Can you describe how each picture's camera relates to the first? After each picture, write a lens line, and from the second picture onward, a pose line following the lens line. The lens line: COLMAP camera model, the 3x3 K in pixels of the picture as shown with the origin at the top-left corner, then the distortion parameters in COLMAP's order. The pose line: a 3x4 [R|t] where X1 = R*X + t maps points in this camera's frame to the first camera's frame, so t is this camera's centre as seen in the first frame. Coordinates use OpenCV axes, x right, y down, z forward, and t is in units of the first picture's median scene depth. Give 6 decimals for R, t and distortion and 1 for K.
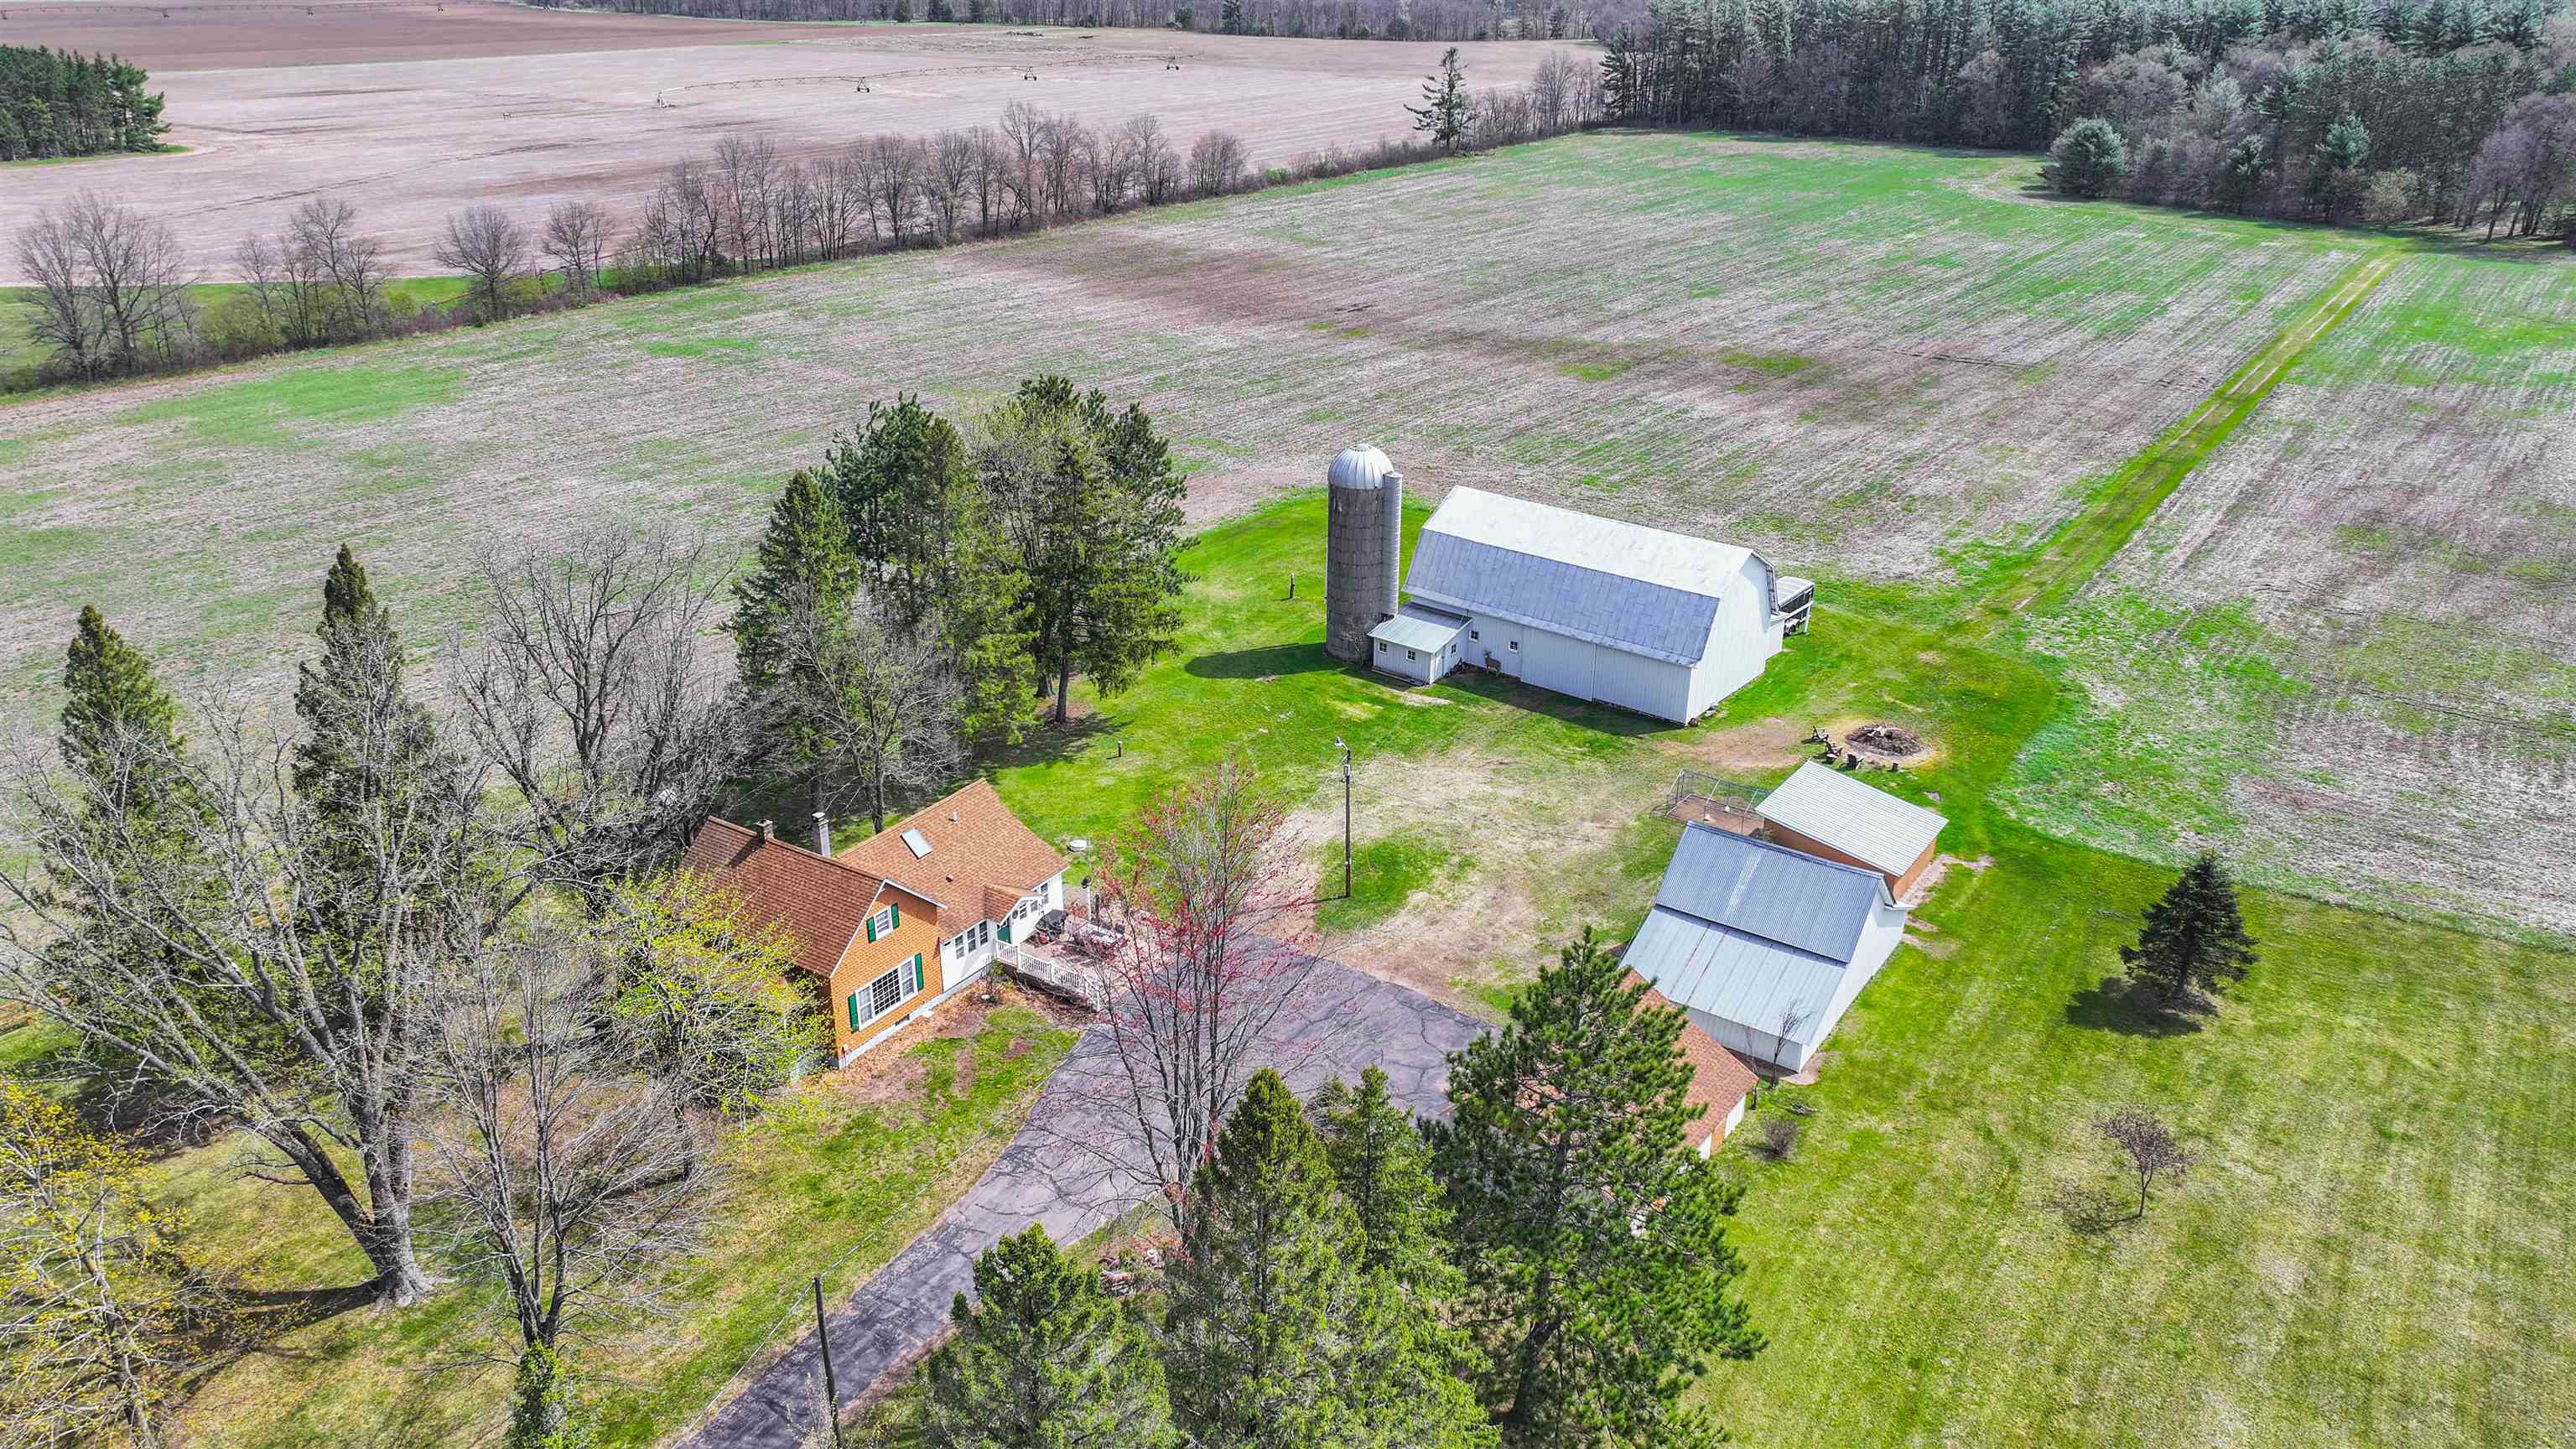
lens RADIAL K [[1806.1, 0, 1291.8], [0, 1806.1, 725.9], [0, 0, 1]] dist [-0.000821, 0.015358]
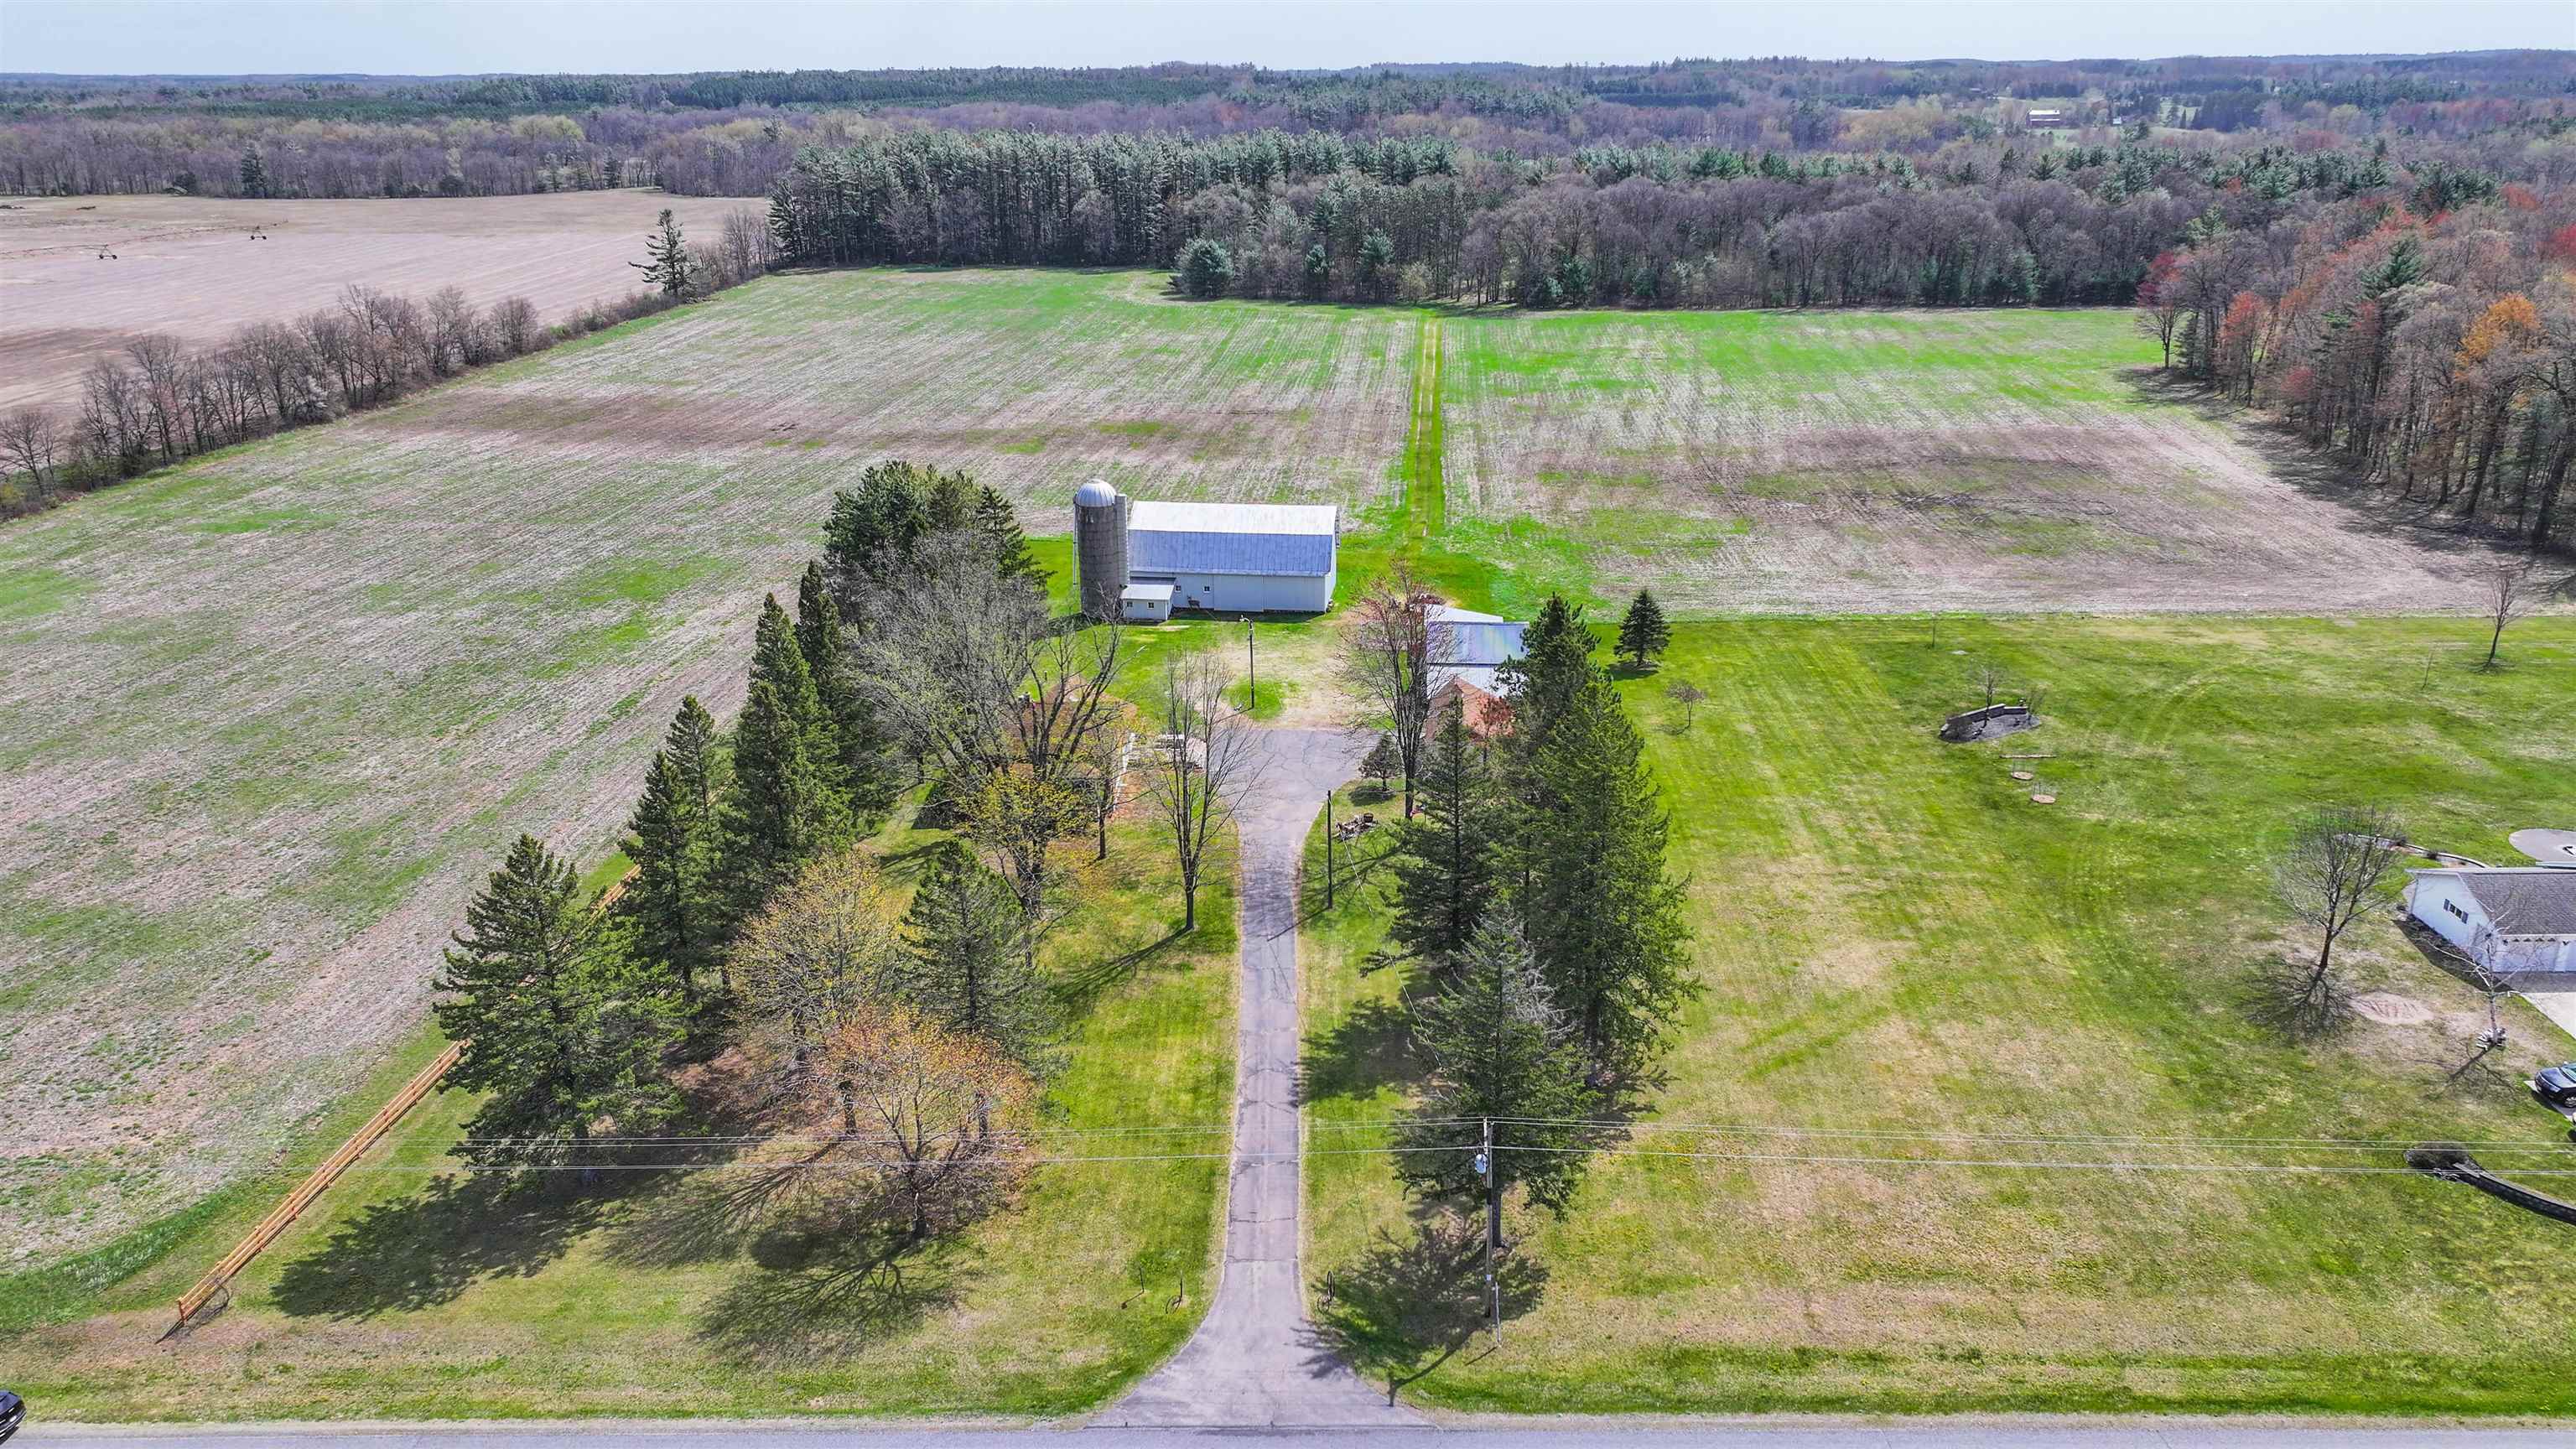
lens RADIAL K [[1806.1, 0, 1287.2], [0, 1806.1, 727.1], [0, 0, 1]] dist [-0.000821, 0.015358]
pose [[0.854641, -0.189029, 0.483587, -0.222738], [0.219086, 0.975688, -0.005803, 0.036643], [-0.470734, 0.110907, 0.875277, -0.157315]]
